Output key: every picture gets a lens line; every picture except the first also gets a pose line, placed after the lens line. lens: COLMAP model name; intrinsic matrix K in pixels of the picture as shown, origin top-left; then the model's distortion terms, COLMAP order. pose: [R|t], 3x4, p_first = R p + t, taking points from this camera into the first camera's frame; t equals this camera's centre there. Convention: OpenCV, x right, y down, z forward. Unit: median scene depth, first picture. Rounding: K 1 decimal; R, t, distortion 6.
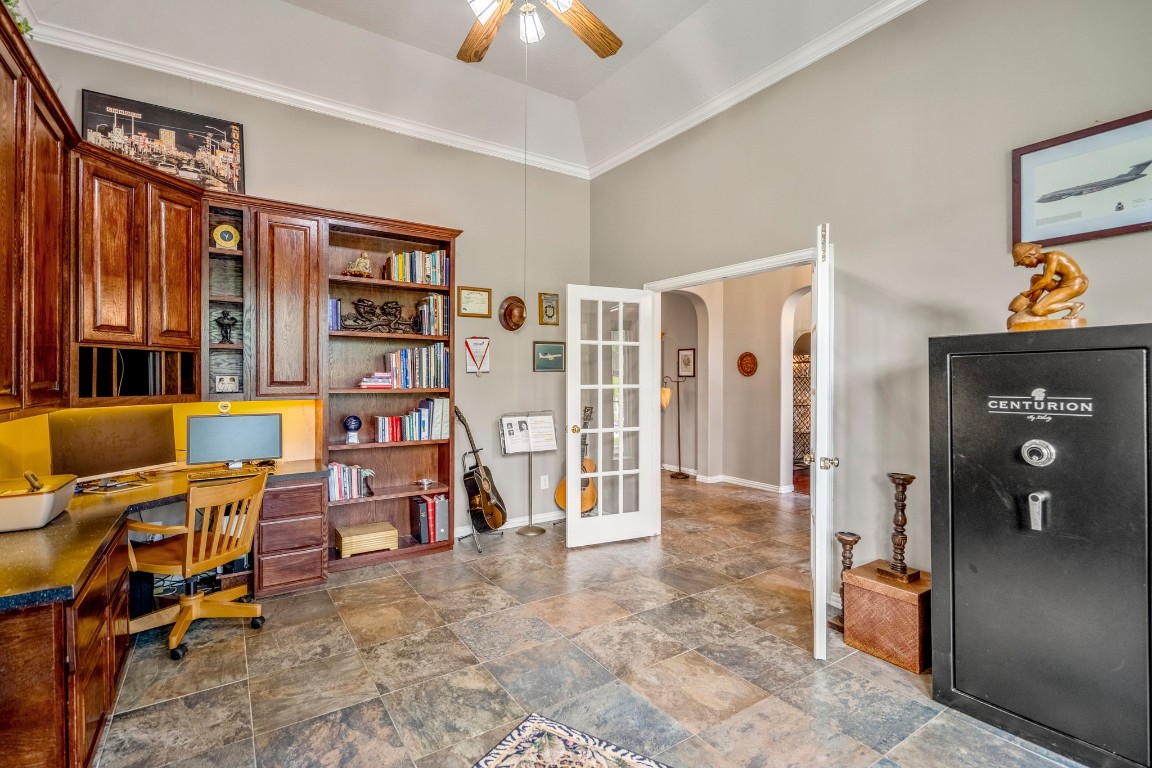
lens RADIAL K [[547.2, 0, 582.8], [0, 547.2, 378.6], [0, 0, 1]] dist [-0.028006, 0.001581]
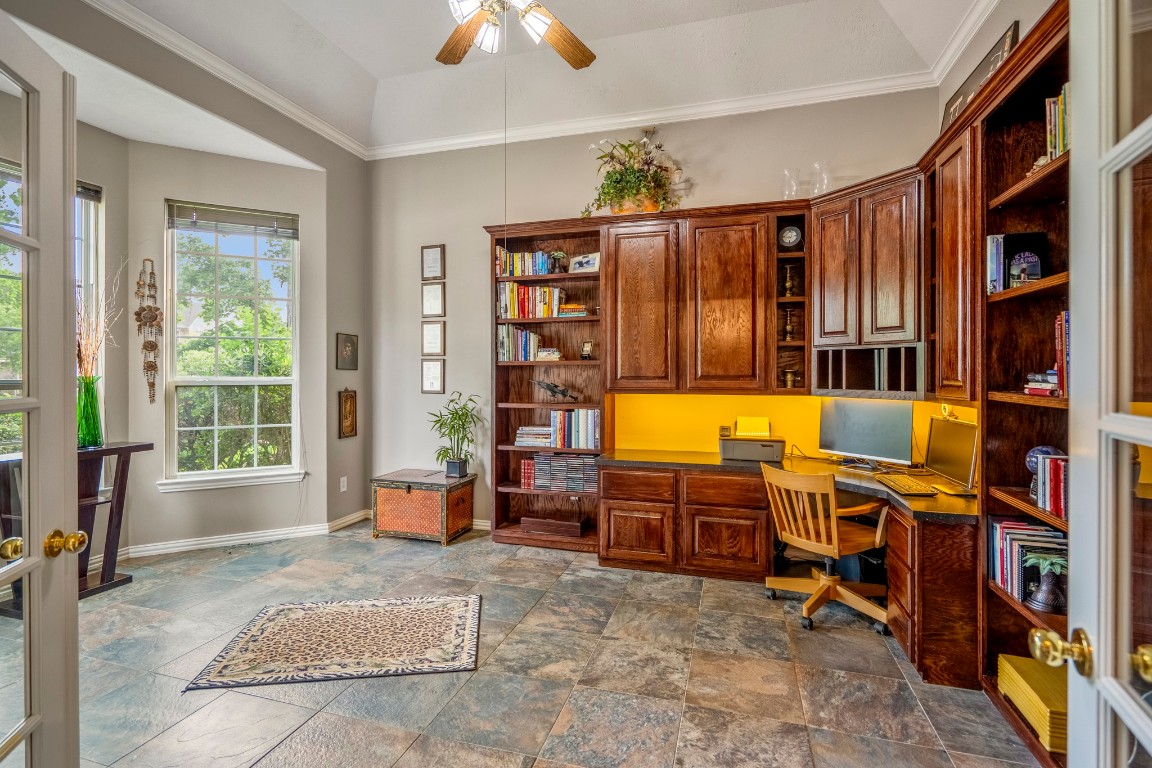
lens RADIAL K [[547.2, 0, 586.2], [0, 547.2, 375.5], [0, 0, 1]] dist [-0.028006, 0.001581]
pose [[-0.775321, -0.000379, -0.631568, 0.376366], [-0.008333, 0.999919, 0.009630, -0.004799], [0.631513, 0.012730, -0.775261, 1.712733]]
